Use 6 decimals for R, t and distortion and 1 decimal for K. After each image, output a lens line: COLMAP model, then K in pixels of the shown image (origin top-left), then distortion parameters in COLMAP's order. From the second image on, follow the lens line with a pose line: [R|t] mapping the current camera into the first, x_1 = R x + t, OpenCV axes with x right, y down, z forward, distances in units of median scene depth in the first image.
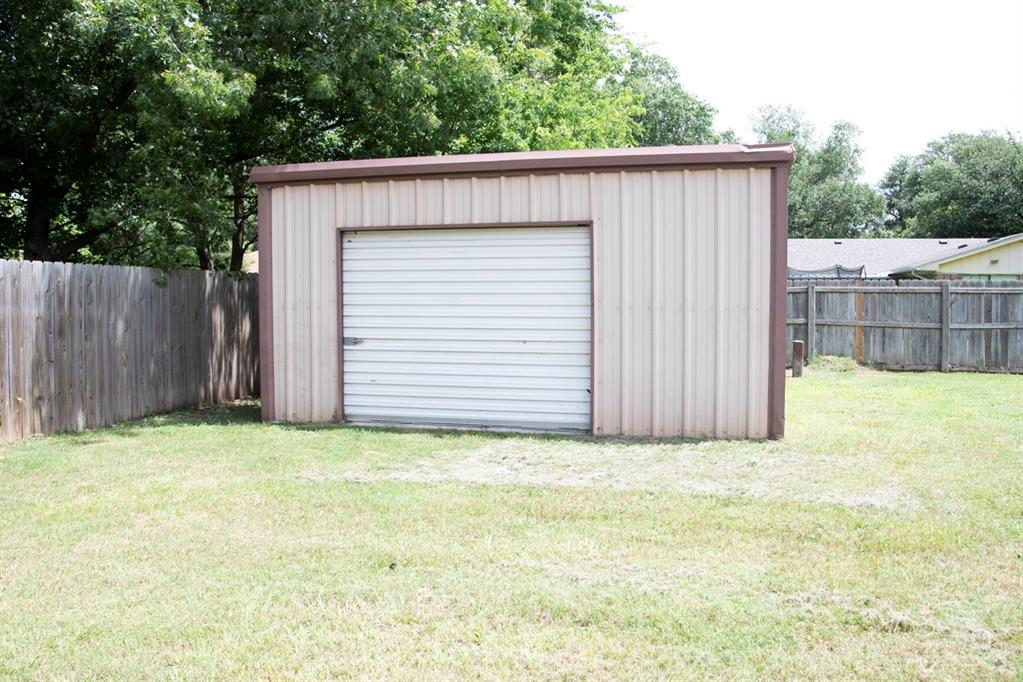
lens RADIAL K [[838.6, 0, 515.5], [0, 838.6, 334.2], [0, 0, 1]] dist [-0.116471, 0.076467]
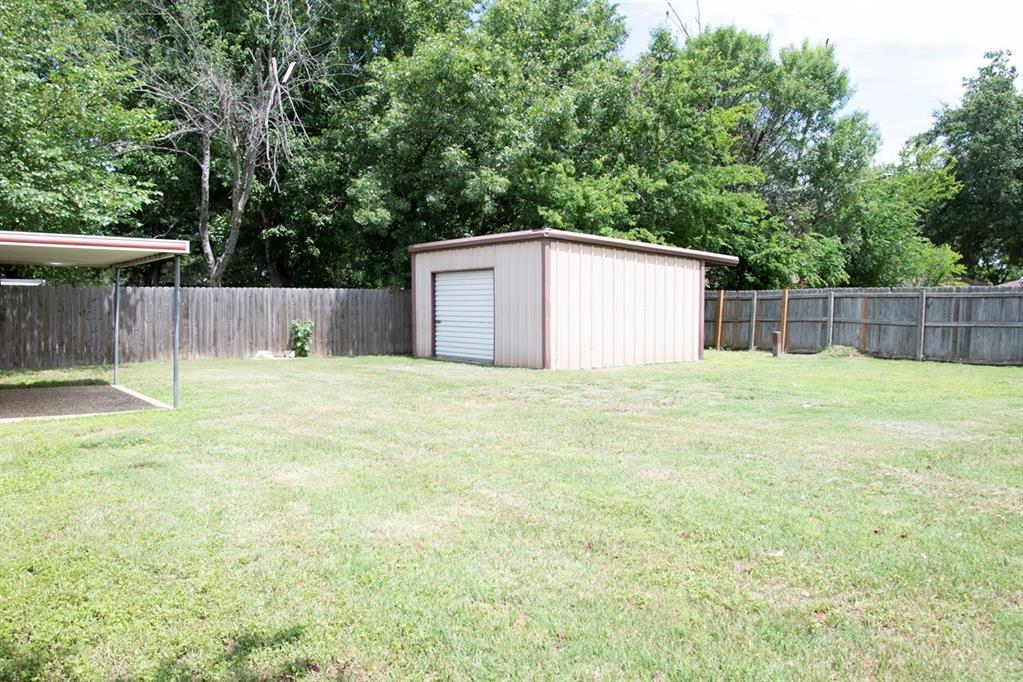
lens RADIAL K [[838.6, 0, 515.5], [0, 838.6, 334.2], [0, 0, 1]] dist [-0.116471, 0.076467]
pose [[0.762827, 0.022462, -0.646213, 1.389454], [-0.025199, 0.999670, 0.005001, 0.024438], [0.646112, 0.012469, 0.763141, -0.573070]]
